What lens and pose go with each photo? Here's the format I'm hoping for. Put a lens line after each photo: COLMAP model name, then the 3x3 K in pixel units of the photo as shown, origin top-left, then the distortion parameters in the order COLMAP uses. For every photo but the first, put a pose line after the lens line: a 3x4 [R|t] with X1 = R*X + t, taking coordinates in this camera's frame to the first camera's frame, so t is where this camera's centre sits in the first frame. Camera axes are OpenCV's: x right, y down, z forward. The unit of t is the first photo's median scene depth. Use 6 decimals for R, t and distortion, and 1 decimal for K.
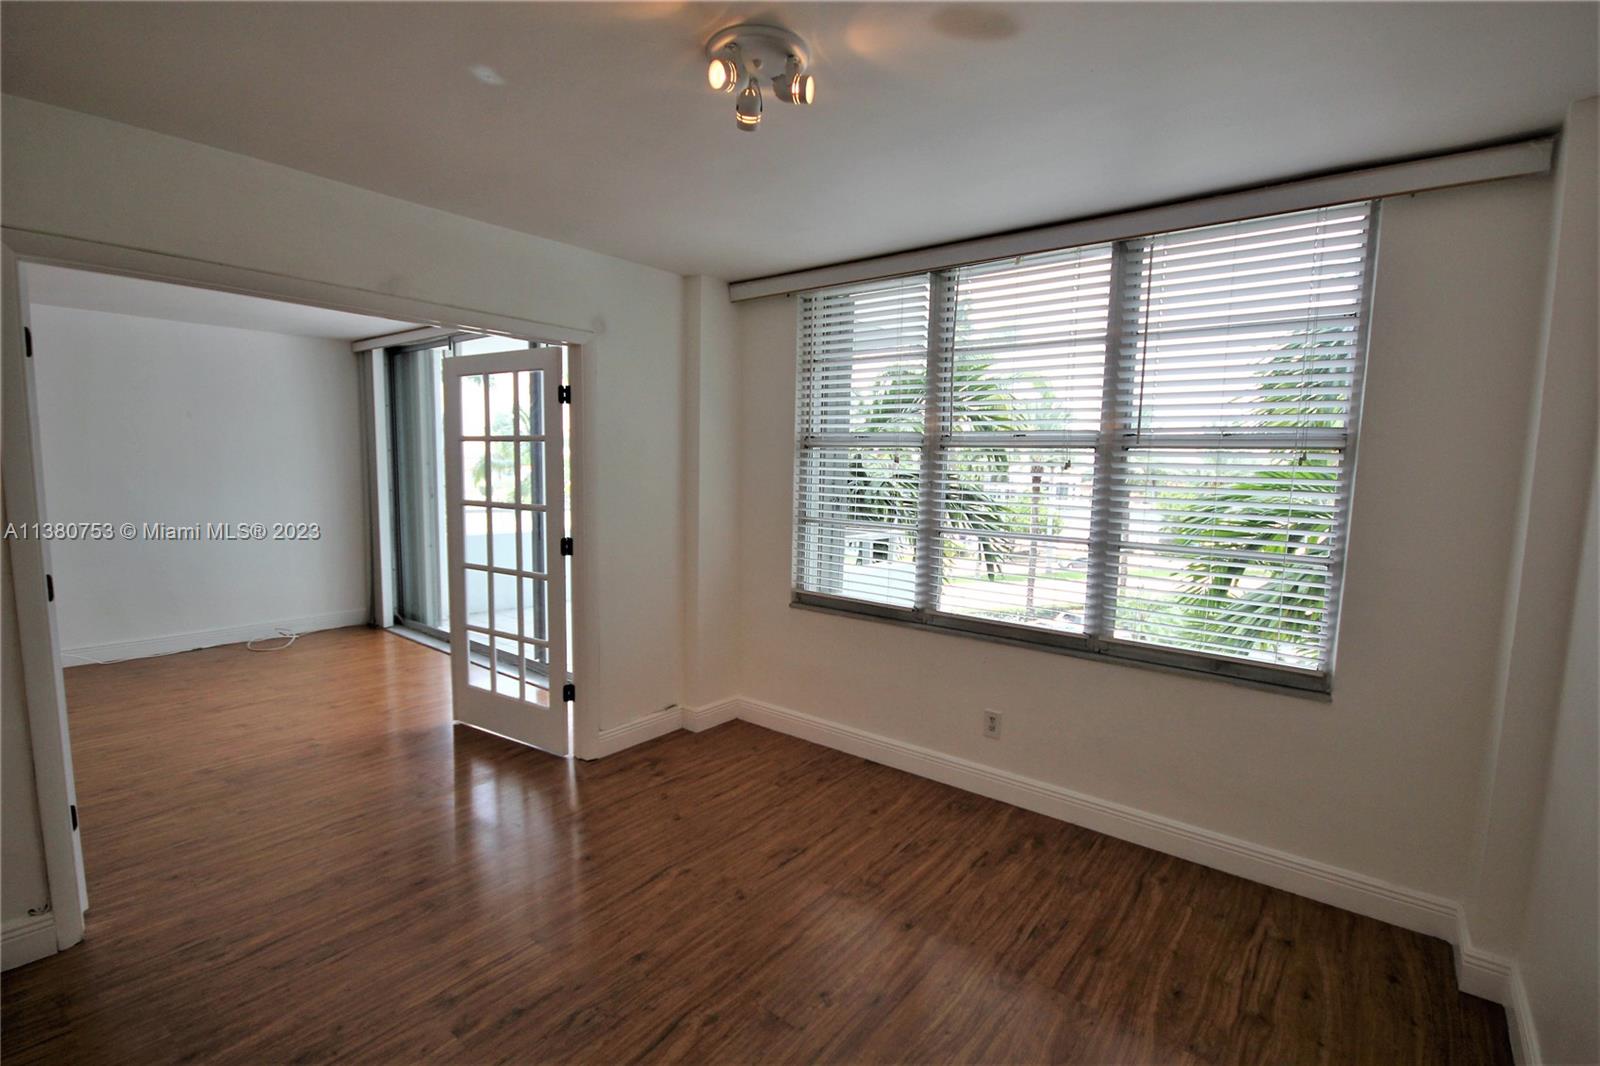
lens RADIAL K [[729.8, 0, 803.6], [0, 729.8, 538.1], [0, 0, 1]] dist [0.003346, -0.000389]
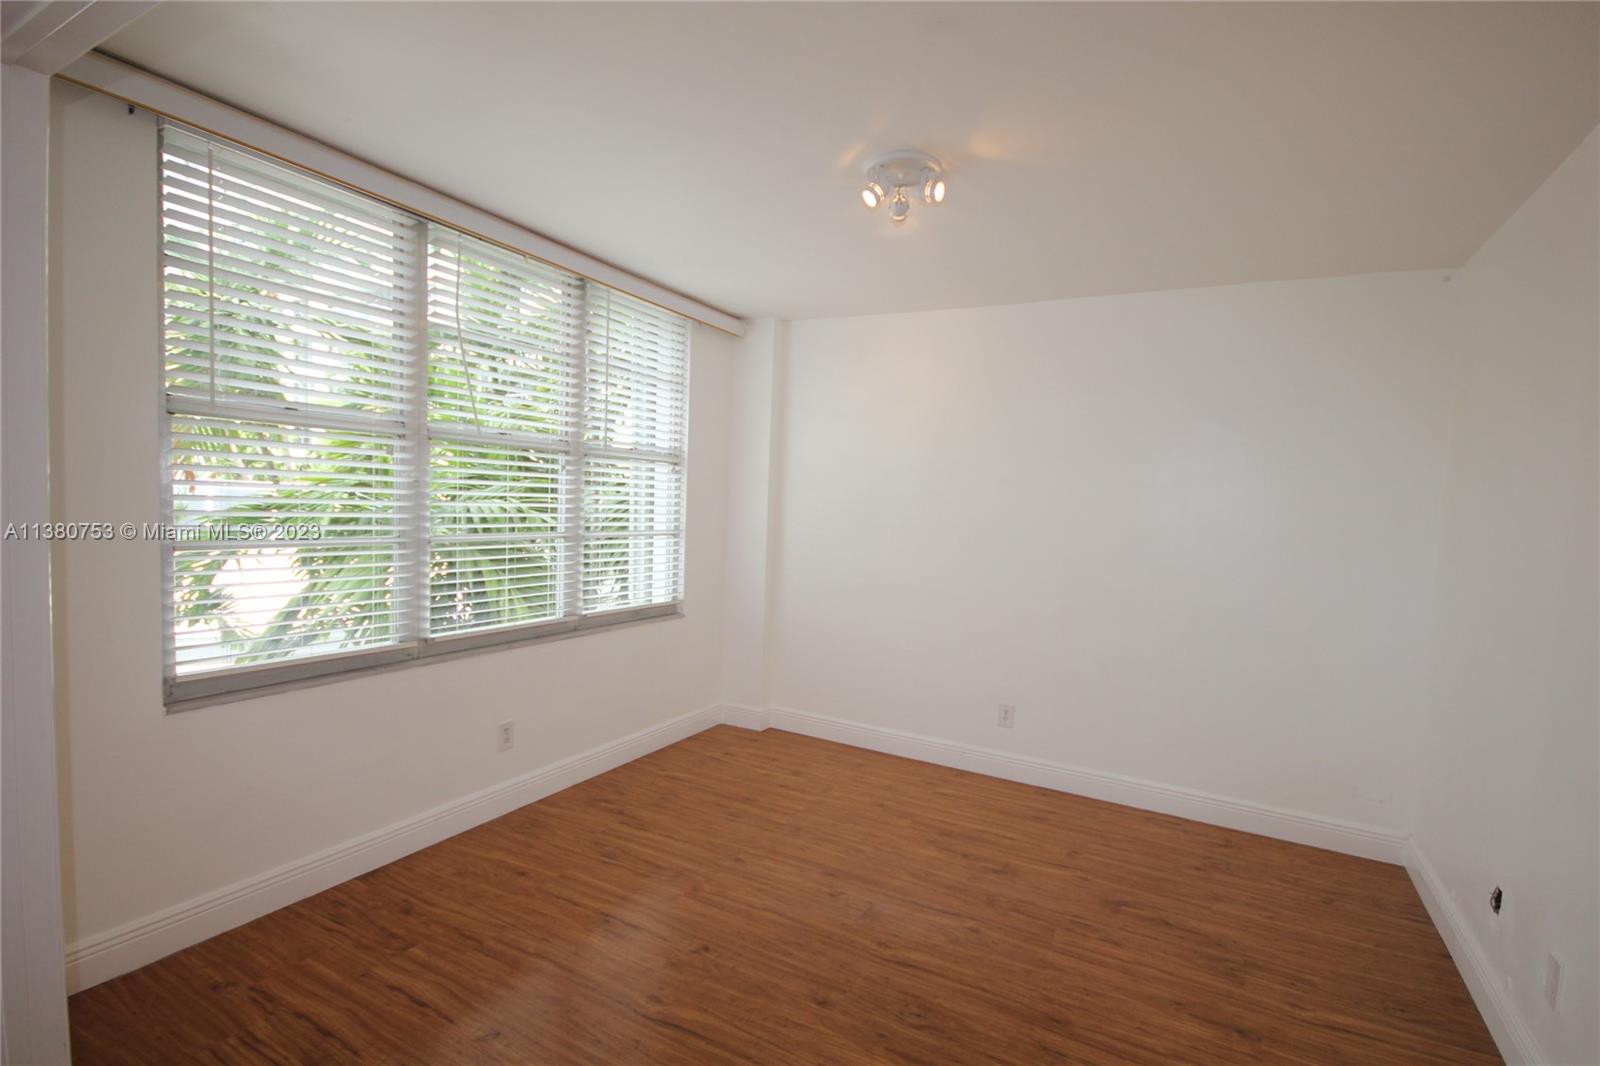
lens RADIAL K [[729.8, 0, 804.2], [0, 729.8, 535.6], [0, 0, 1]] dist [0.003346, -0.000389]
pose [[-0.168721, -0.075996, 0.982730, -0.895500], [0.041392, 0.995597, 0.084097, -0.088198], [-0.984794, 0.054866, -0.164833, 0.928826]]
